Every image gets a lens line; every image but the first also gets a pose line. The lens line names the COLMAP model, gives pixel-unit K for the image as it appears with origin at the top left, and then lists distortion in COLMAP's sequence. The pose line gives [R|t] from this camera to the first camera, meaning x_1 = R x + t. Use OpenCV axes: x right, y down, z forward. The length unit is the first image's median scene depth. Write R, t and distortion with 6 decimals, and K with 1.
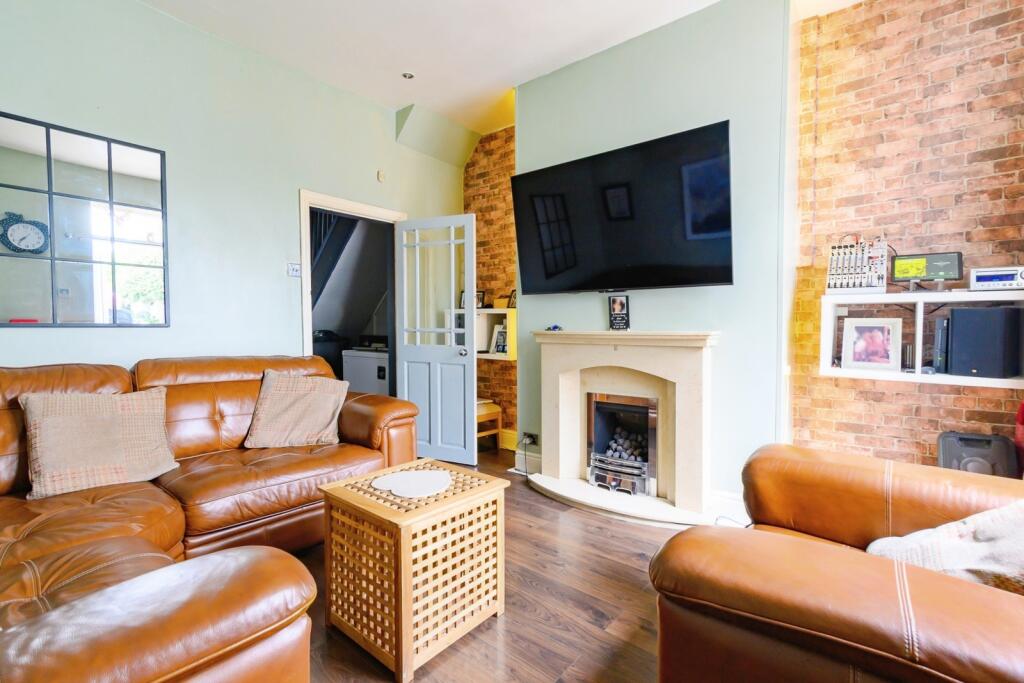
lens RADIAL K [[459.9, 0, 512.4], [0, 459.9, 325.6], [0, 0, 1]] dist [0.000792, 0.000107]
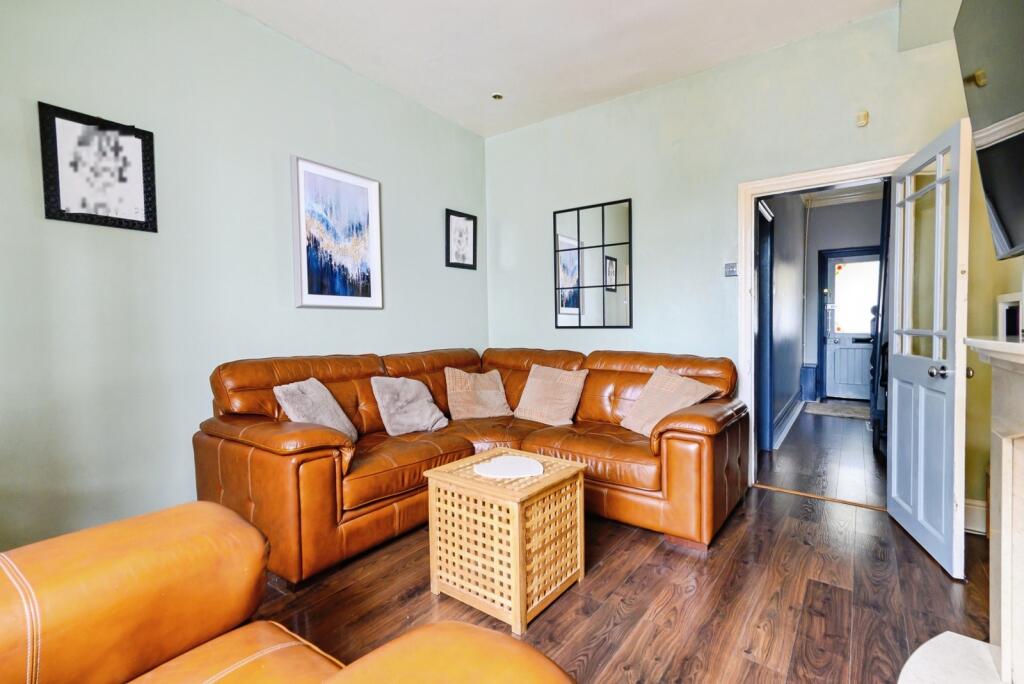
lens RADIAL K [[459.9, 0, 512.4], [0, 459.9, 326.1], [0, 0, 1]] dist [0.000792, 0.000107]
pose [[0.069641, 0.002351, -0.997569, 0.712776], [0.002905, 0.999993, 0.002560, -0.010046], [0.997568, -0.003077, 0.069634, 0.714361]]
